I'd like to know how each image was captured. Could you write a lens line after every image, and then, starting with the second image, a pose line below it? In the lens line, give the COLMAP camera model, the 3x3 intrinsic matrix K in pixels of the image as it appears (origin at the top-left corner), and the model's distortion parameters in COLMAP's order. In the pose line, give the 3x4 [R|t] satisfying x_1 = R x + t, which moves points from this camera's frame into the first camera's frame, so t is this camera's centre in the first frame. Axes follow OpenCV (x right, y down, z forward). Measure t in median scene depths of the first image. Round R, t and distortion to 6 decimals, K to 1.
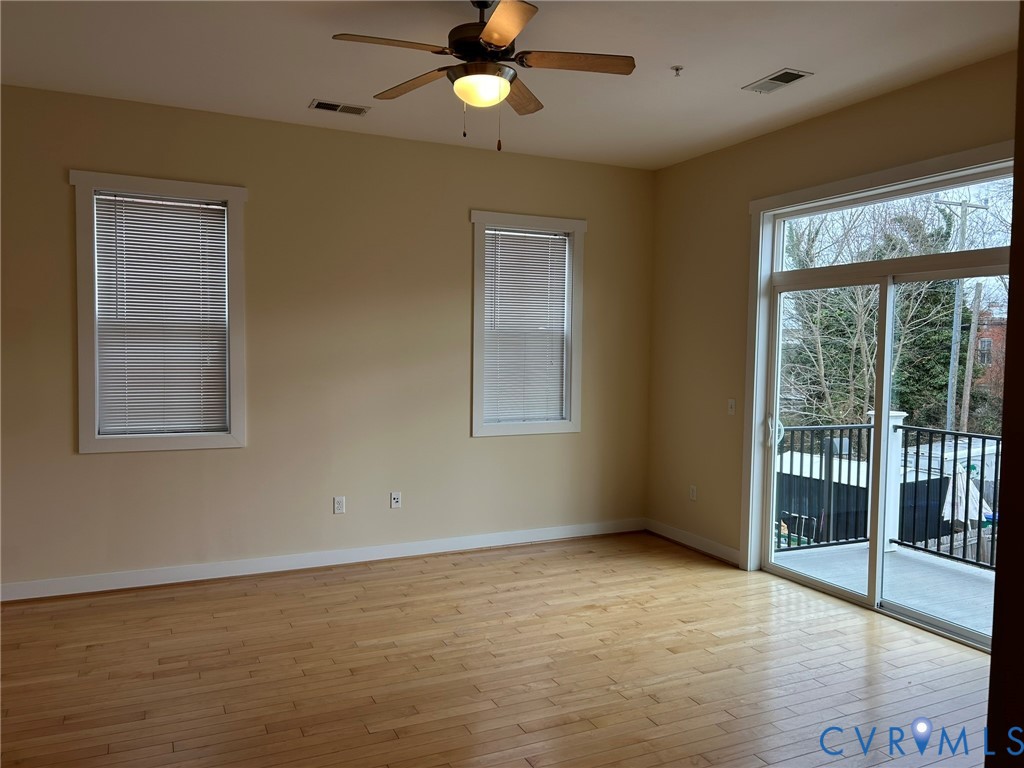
lens RADIAL K [[774.1, 0, 512.0], [0, 774.1, 384.0], [0, 0, 1]] dist [0.022676, -0.005582]
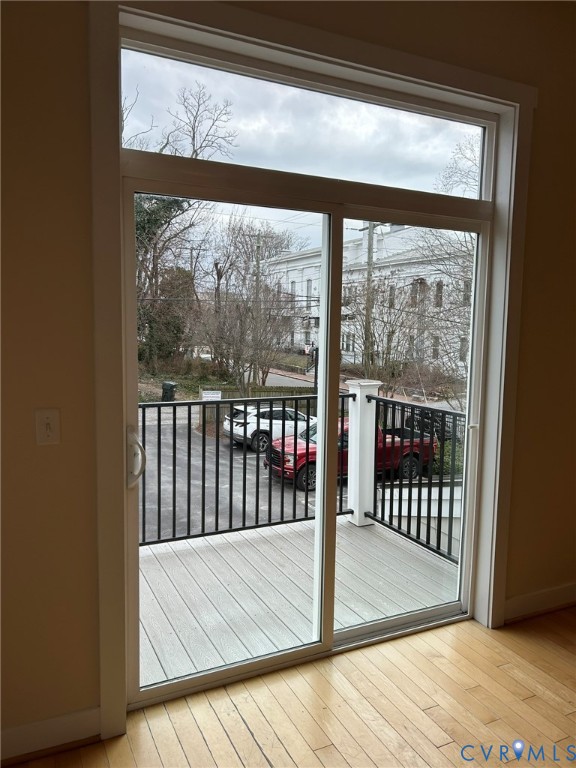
lens RADIAL K [[580.6, 0, 288.0], [0, 580.6, 384.0], [0, 0, 1]] dist [0.022676, -0.005582]
pose [[0.966729, -0.022473, 0.254813, 0.233590], [-0.001323, 0.995681, 0.092832, -0.021177], [-0.255799, -0.090080, 0.962524, 0.385101]]
